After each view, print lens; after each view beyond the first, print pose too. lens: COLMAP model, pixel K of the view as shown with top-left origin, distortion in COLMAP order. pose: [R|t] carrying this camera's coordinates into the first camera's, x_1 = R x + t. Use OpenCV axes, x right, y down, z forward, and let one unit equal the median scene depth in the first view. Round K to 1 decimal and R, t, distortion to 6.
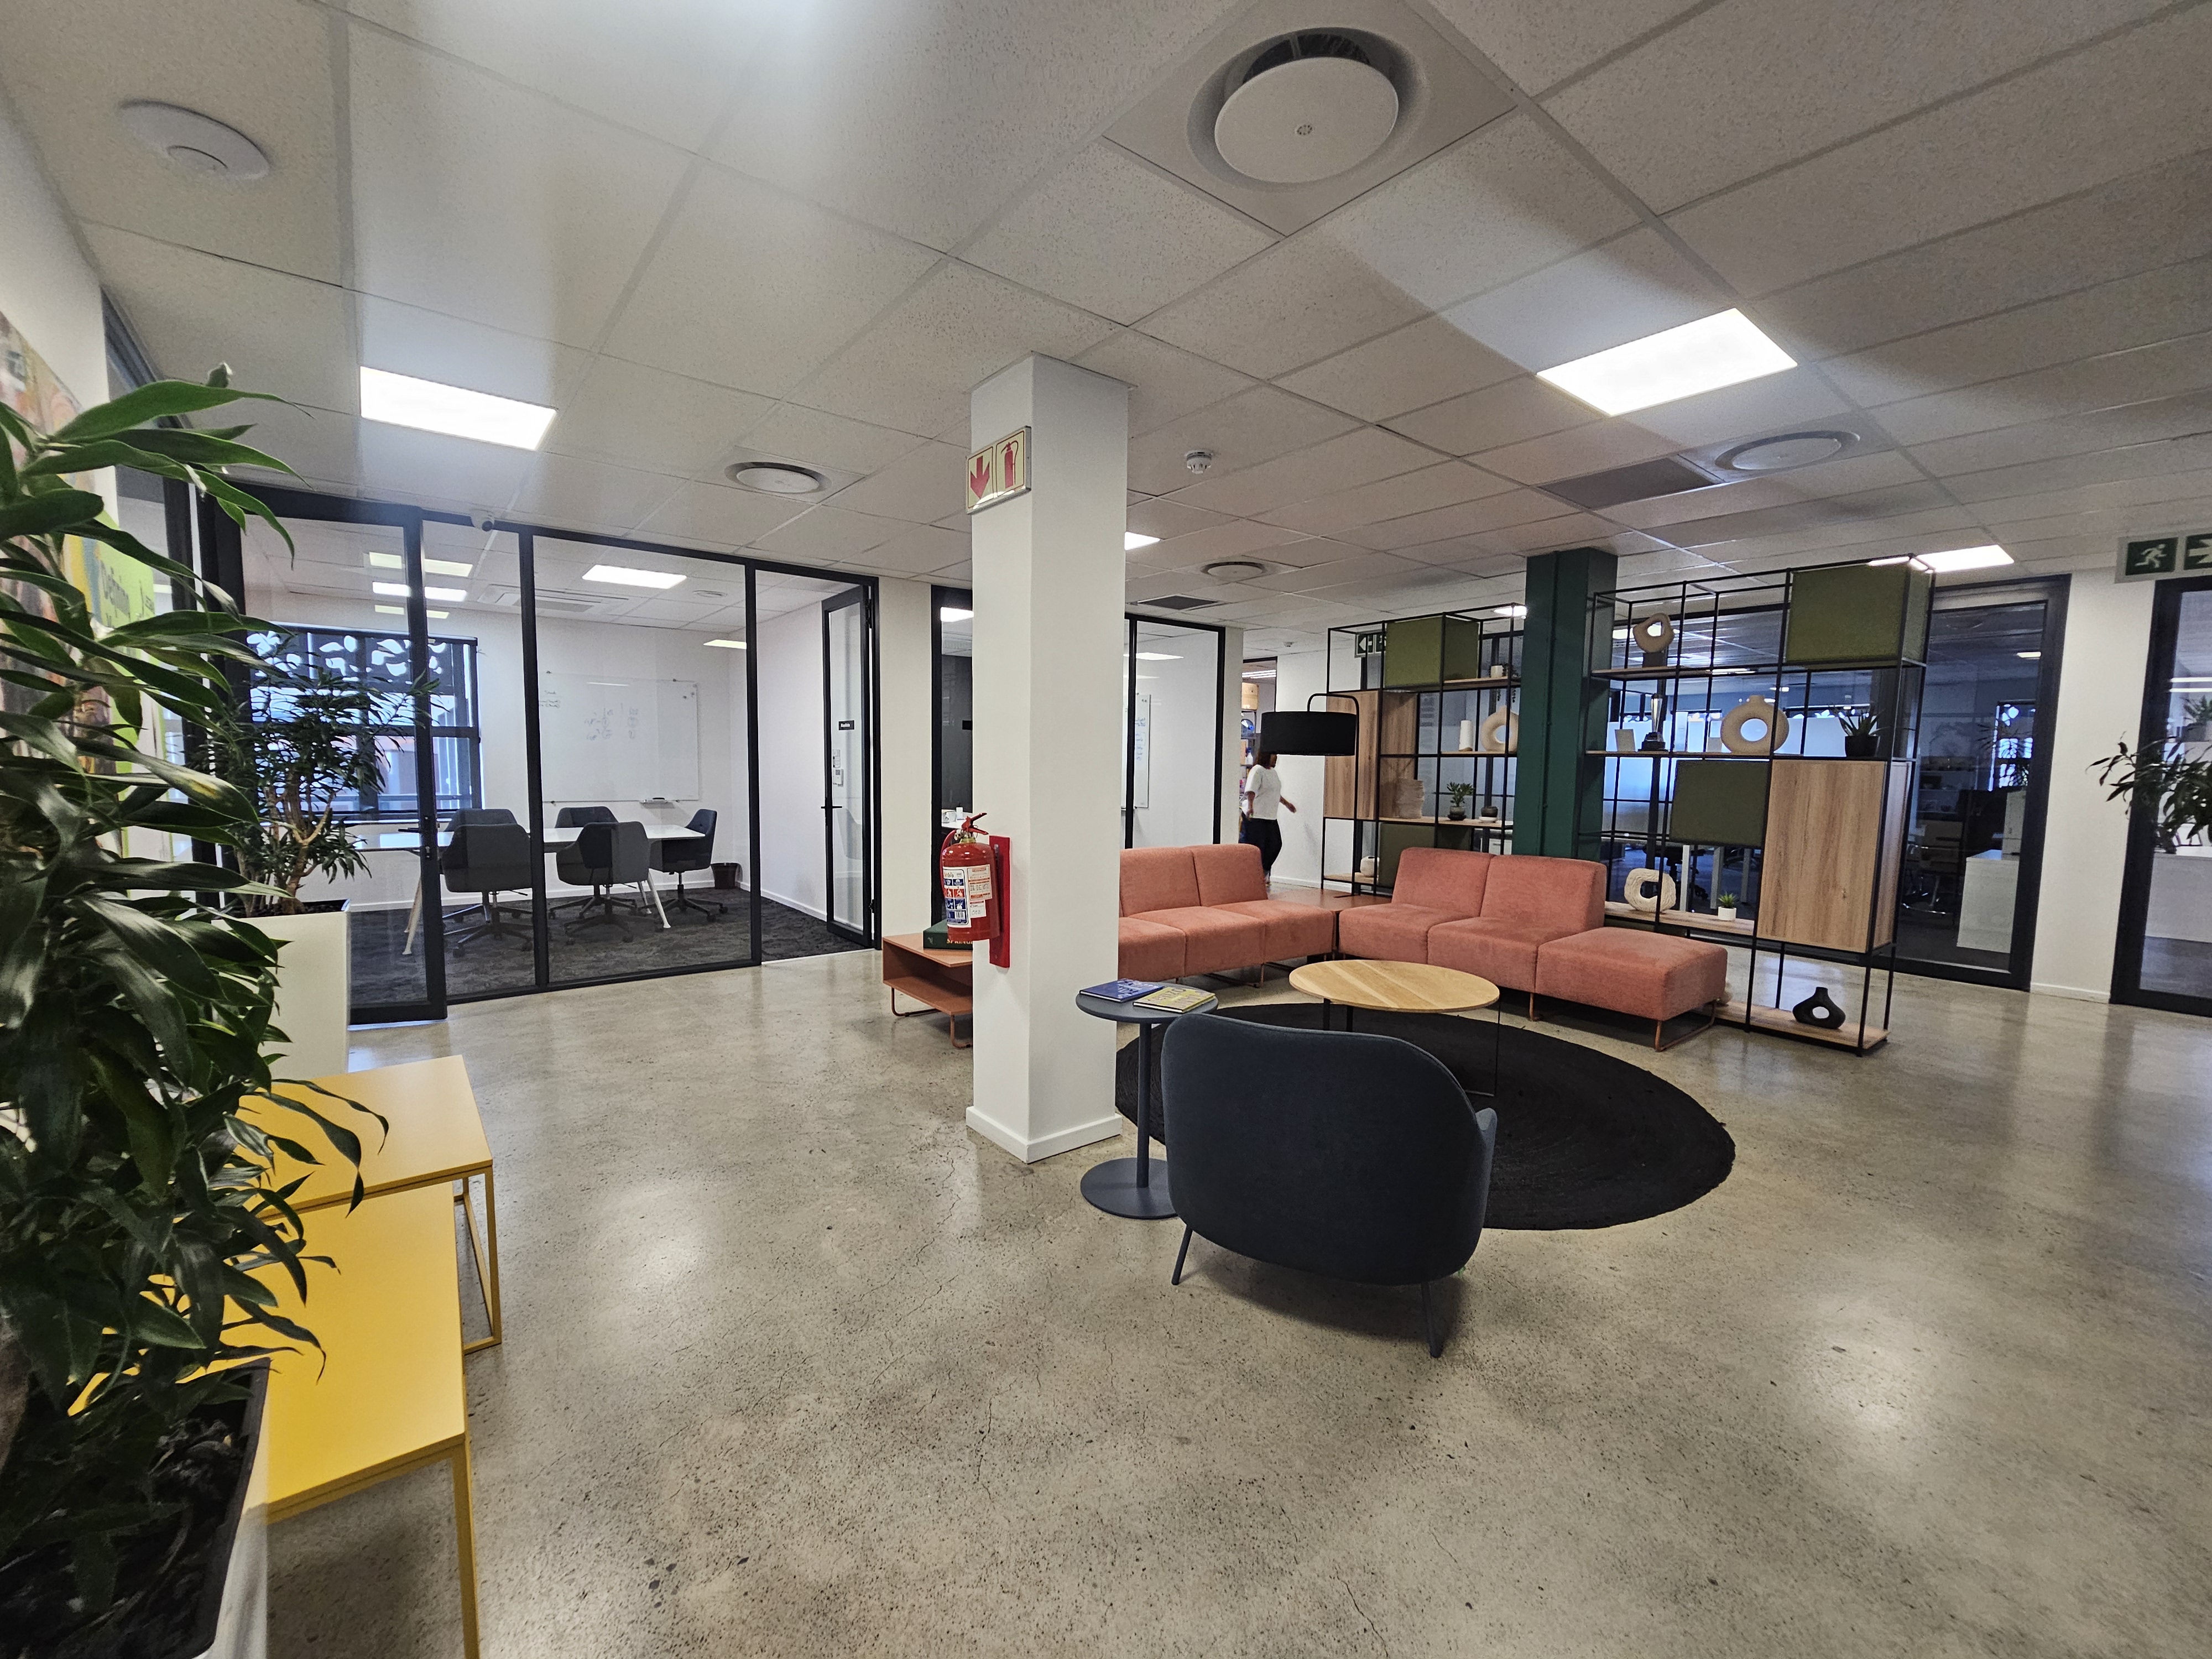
lens RADIAL K [[910.9, 0, 1105.6], [0, 910.9, 834.6], [0, 0, 1]] dist [-0.001283, -0.000215]
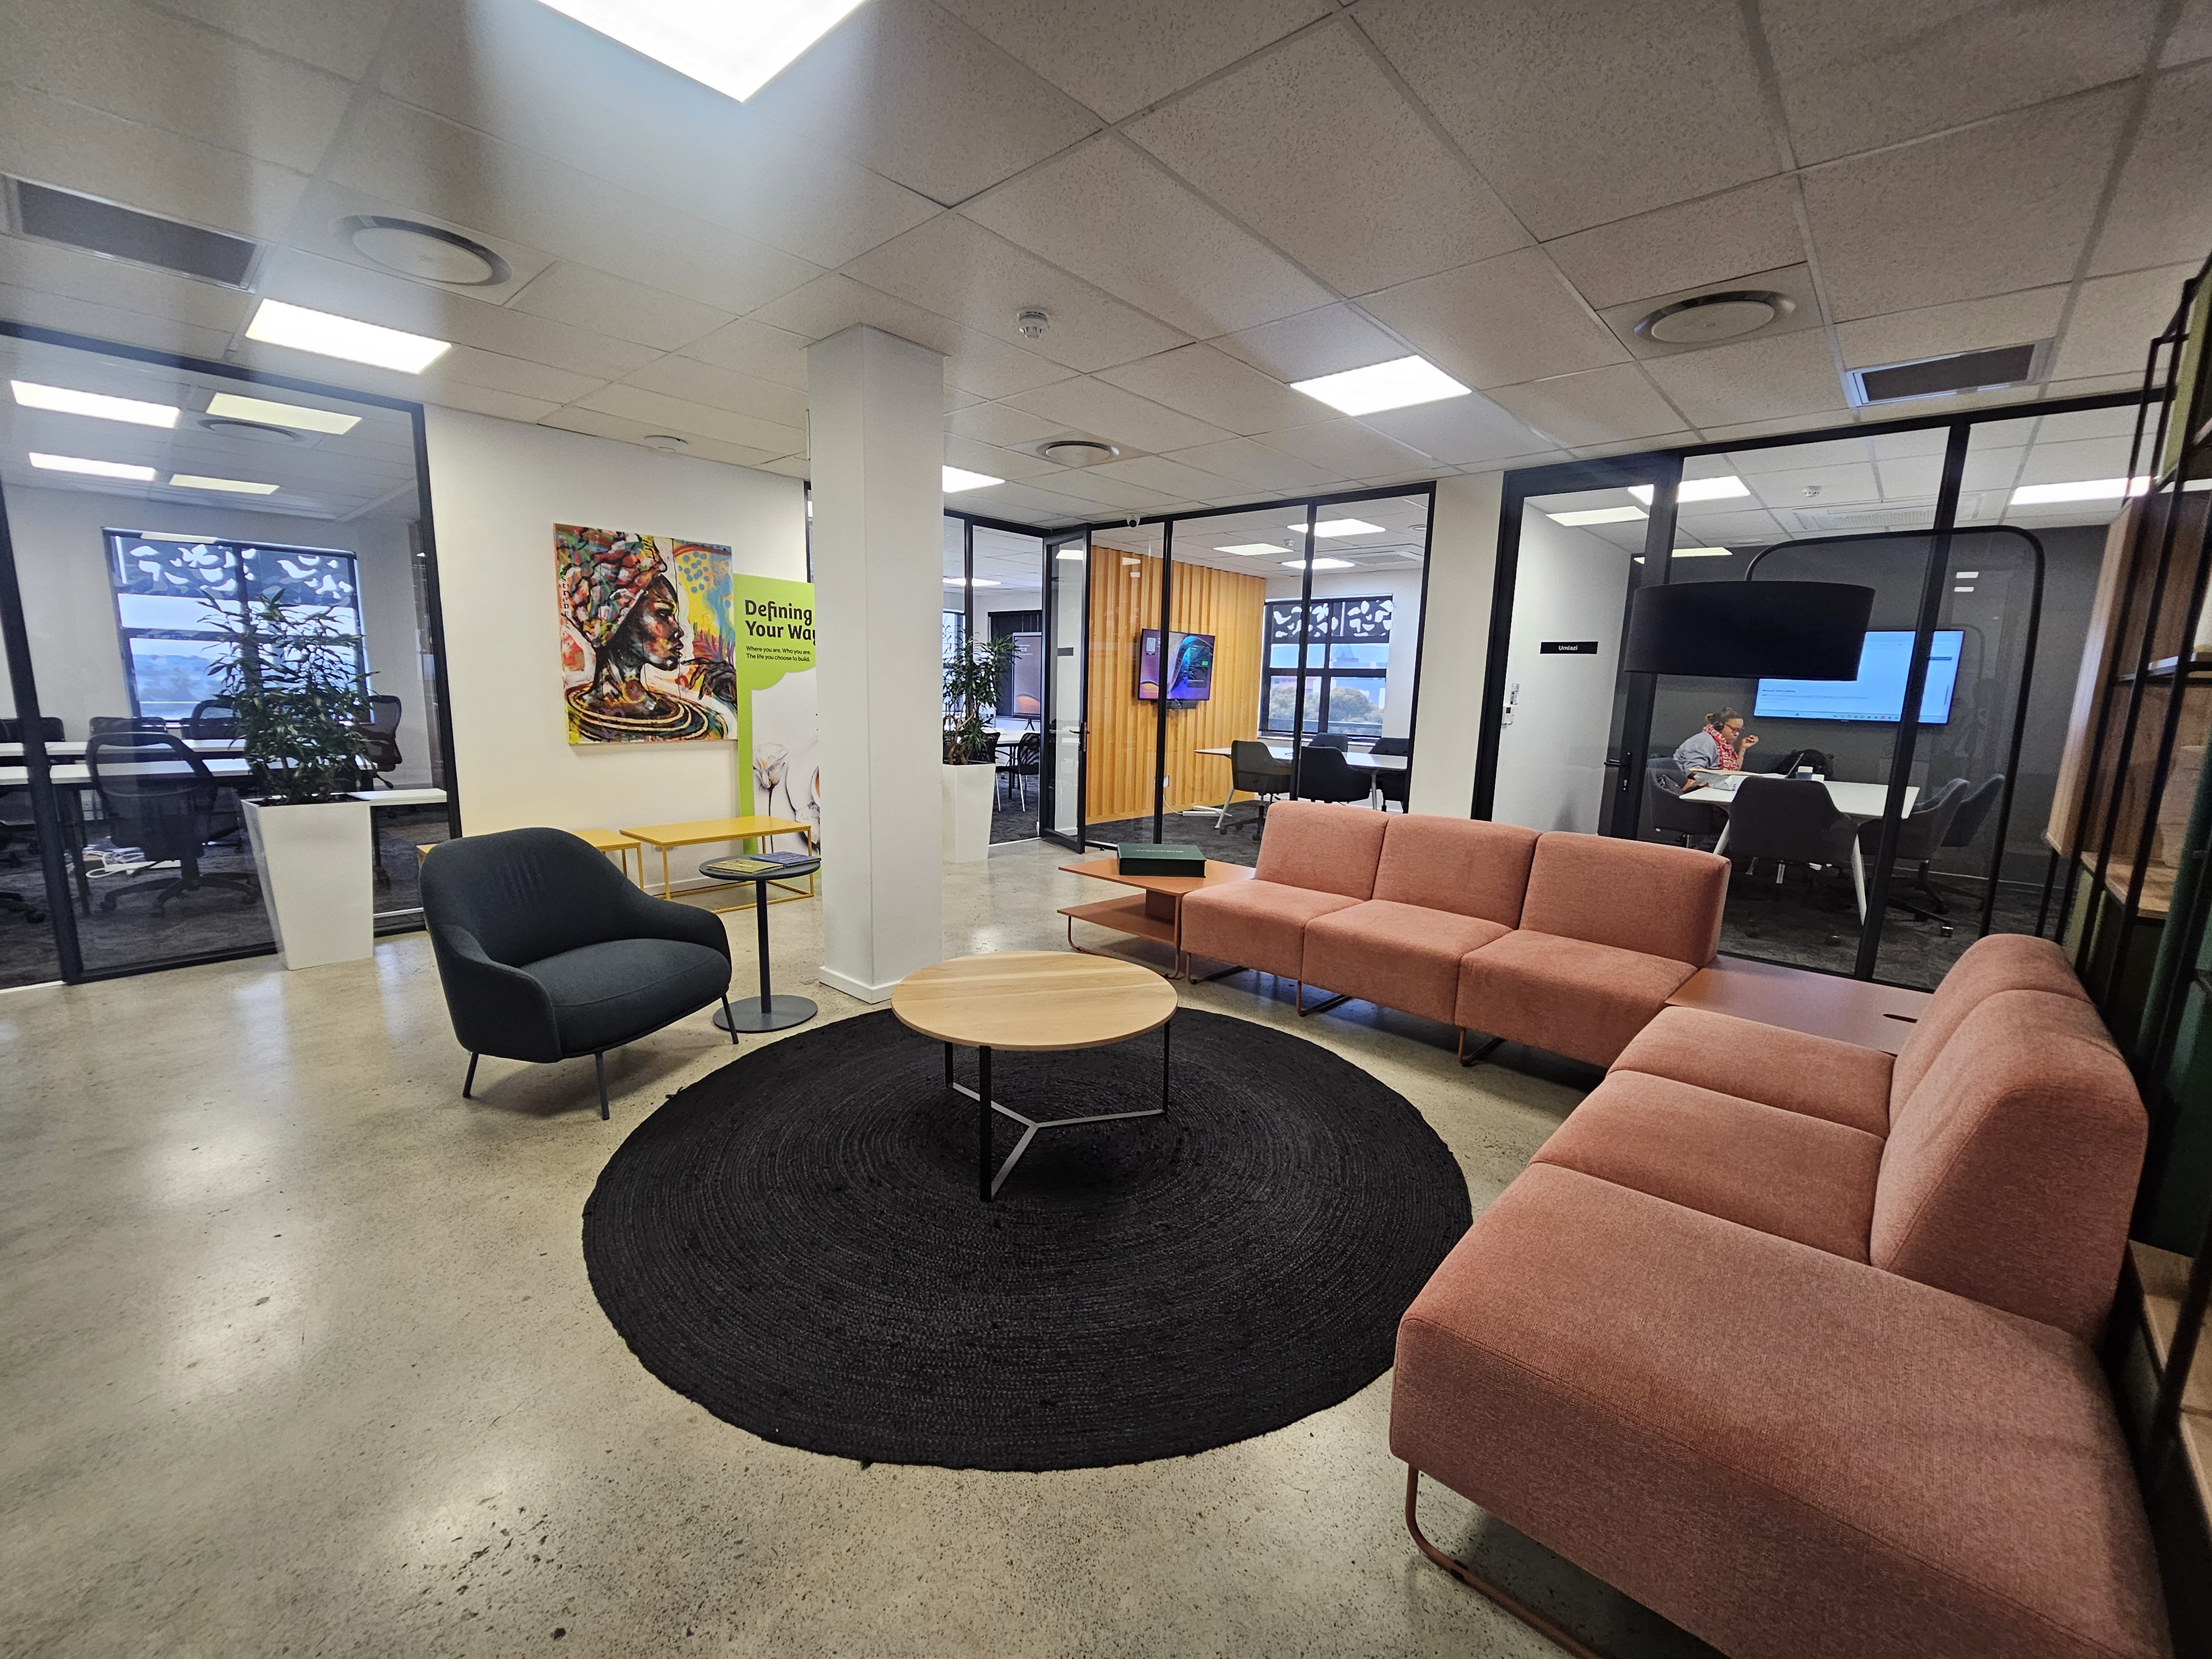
lens RADIAL K [[910.9, 0, 1102.4], [0, 910.9, 833.7], [0, 0, 1]] dist [-0.001283, -0.000215]
pose [[0.163983, 0.150515, -0.974913, 0.535227], [-0.100833, 0.985672, 0.135216, -0.031217], [0.981296, 0.076131, 0.176811, 0.496256]]
